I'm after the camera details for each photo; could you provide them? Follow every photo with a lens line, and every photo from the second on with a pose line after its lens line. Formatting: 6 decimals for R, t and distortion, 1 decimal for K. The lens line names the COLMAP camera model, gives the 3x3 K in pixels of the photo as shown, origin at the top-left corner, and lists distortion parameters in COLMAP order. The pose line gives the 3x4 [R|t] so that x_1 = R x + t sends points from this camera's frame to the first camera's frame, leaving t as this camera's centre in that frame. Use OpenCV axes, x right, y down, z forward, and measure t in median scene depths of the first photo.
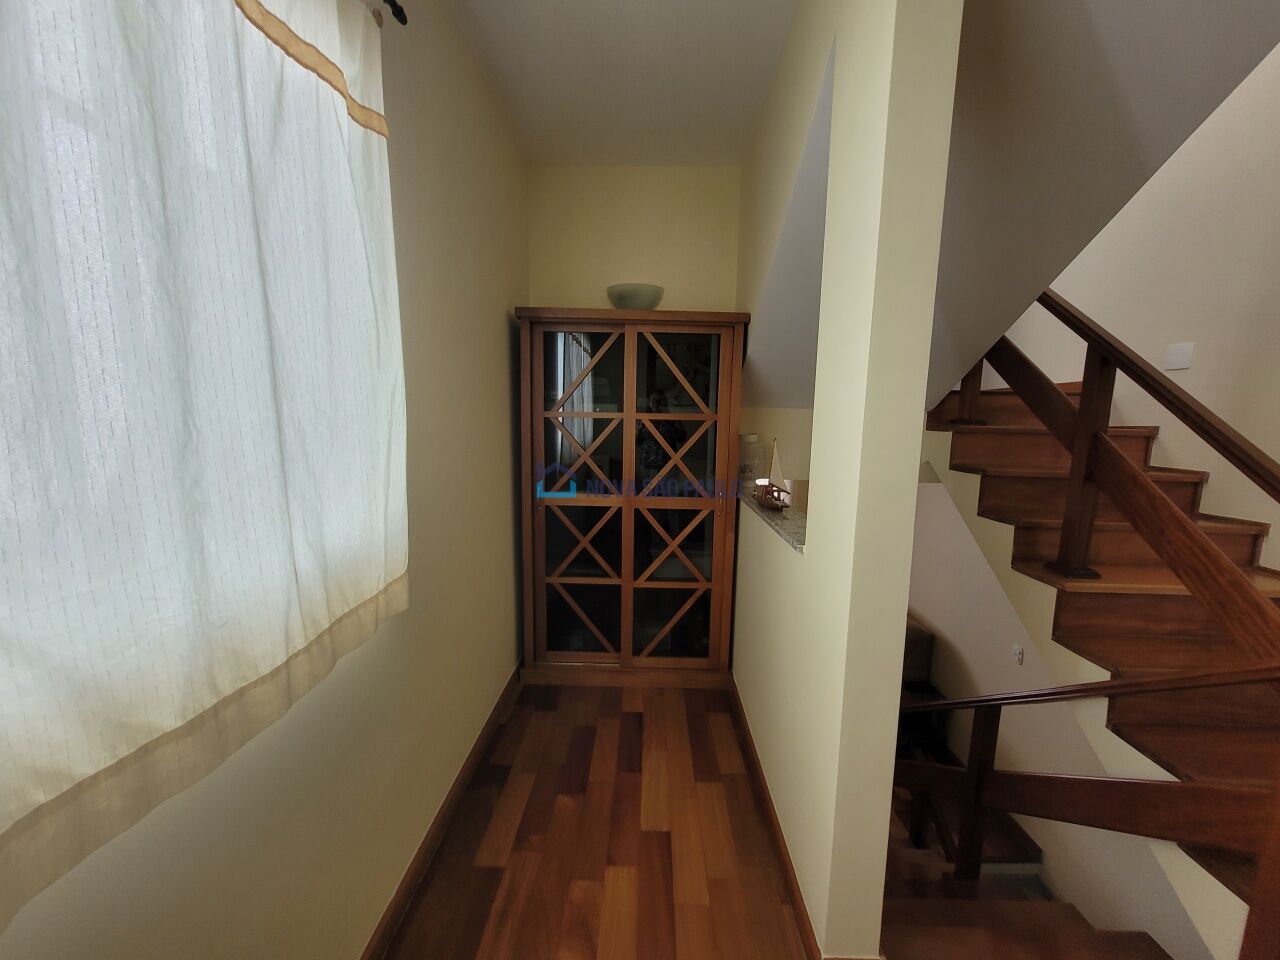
lens RADIAL K [[498.5, 0, 648.5], [0, 498.5, 484.2], [0, 0, 1]] dist [0.011814, -0.003713]
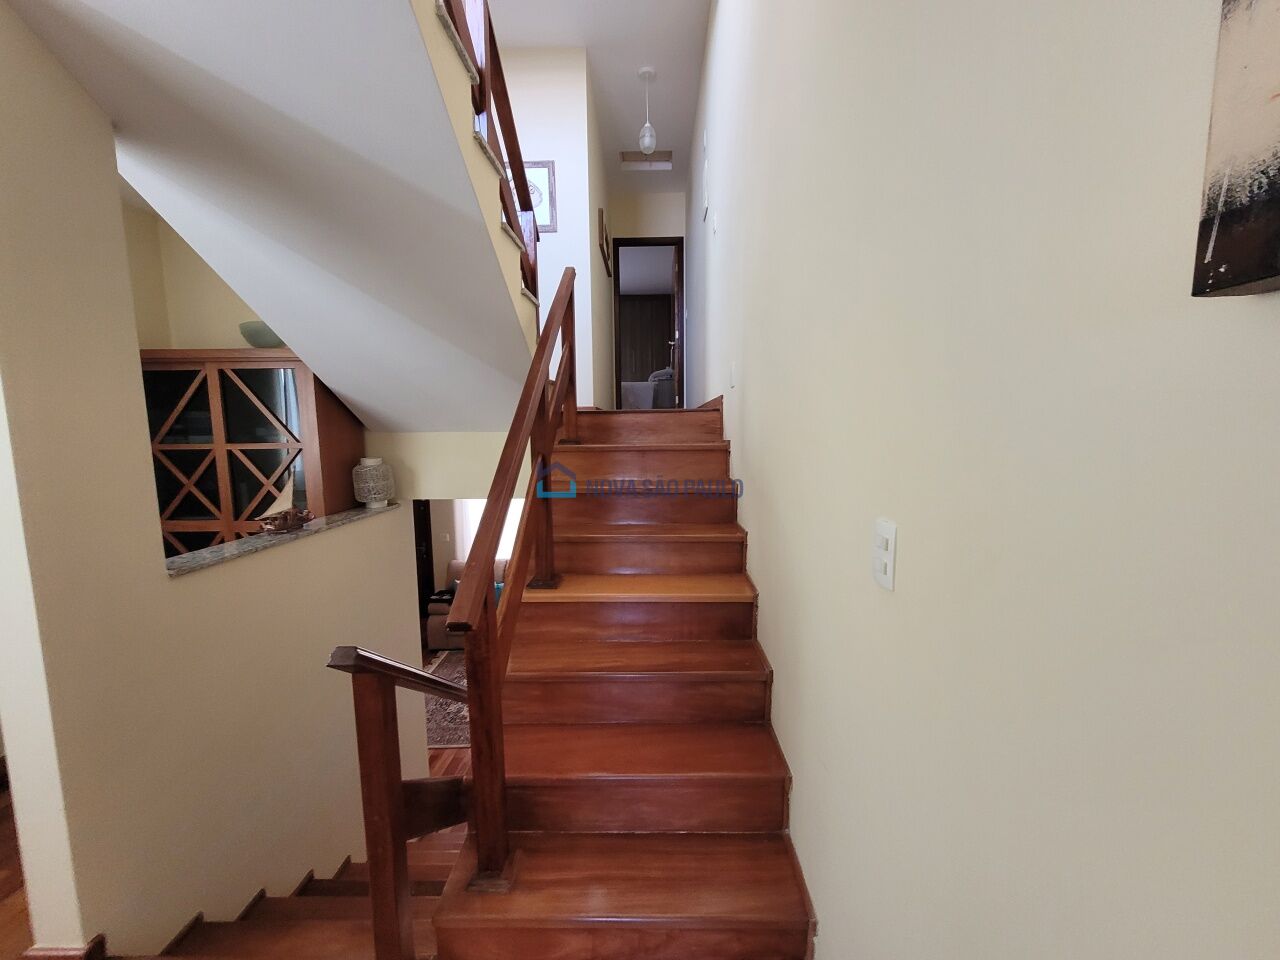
lens RADIAL K [[498.5, 0, 648.5], [0, 498.5, 484.2], [0, 0, 1]] dist [0.011814, -0.003713]
pose [[0.999505, -0.029110, -0.011904, 0.886898], [0.028700, 0.999035, -0.033248, 0.004826], [0.012861, 0.032889, 0.999376, -0.056924]]
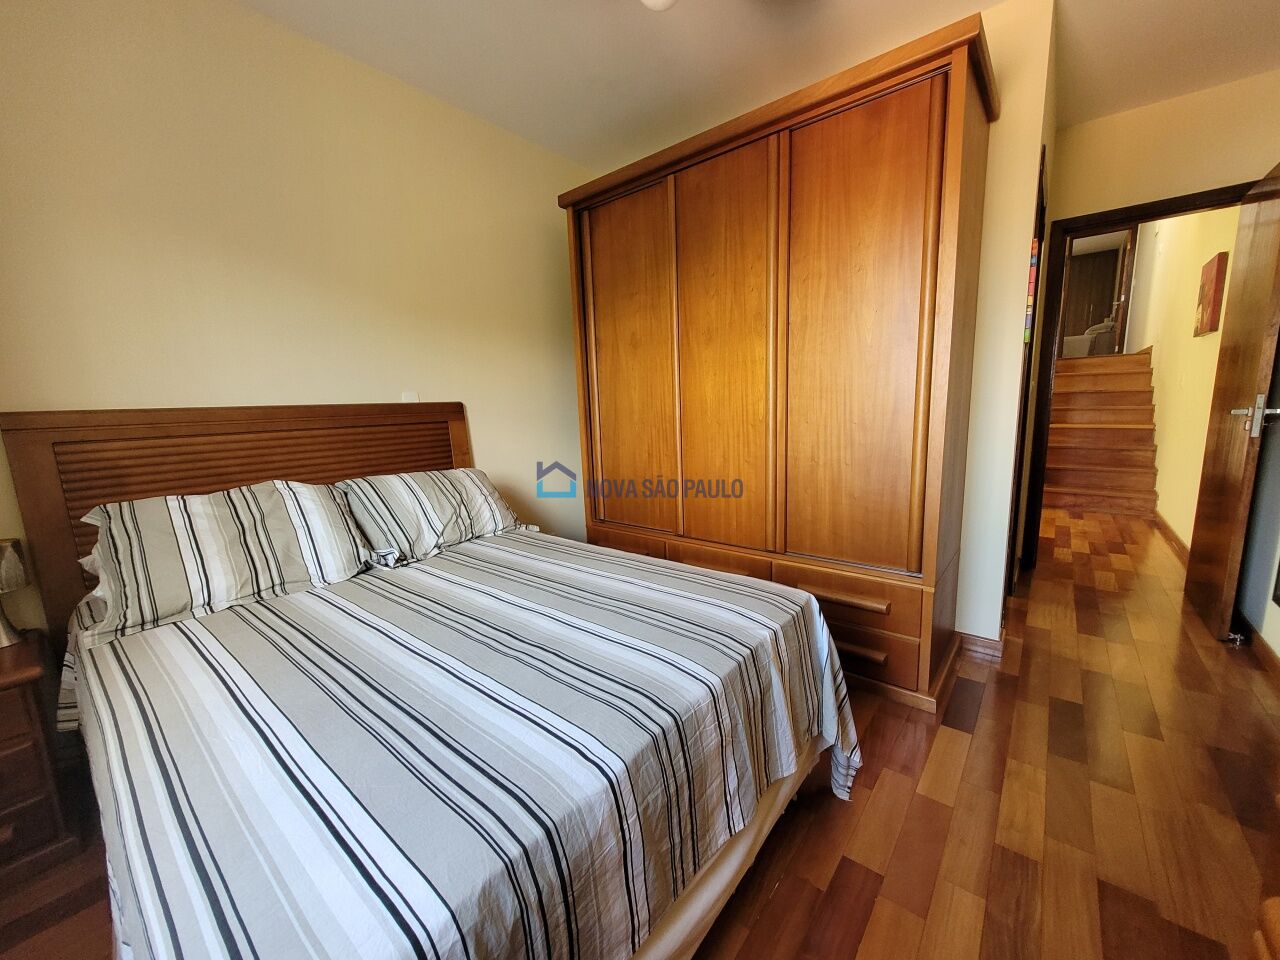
lens RADIAL K [[498.5, 0, 648.5], [0, 498.5, 484.2], [0, 0, 1]] dist [0.011814, -0.003713]
pose [[0.778243, 0.055517, -0.625505, 0.723692], [-0.039745, 0.998442, 0.039167, 0.412030], [0.626705, -0.005621, 0.779236, -2.204494]]
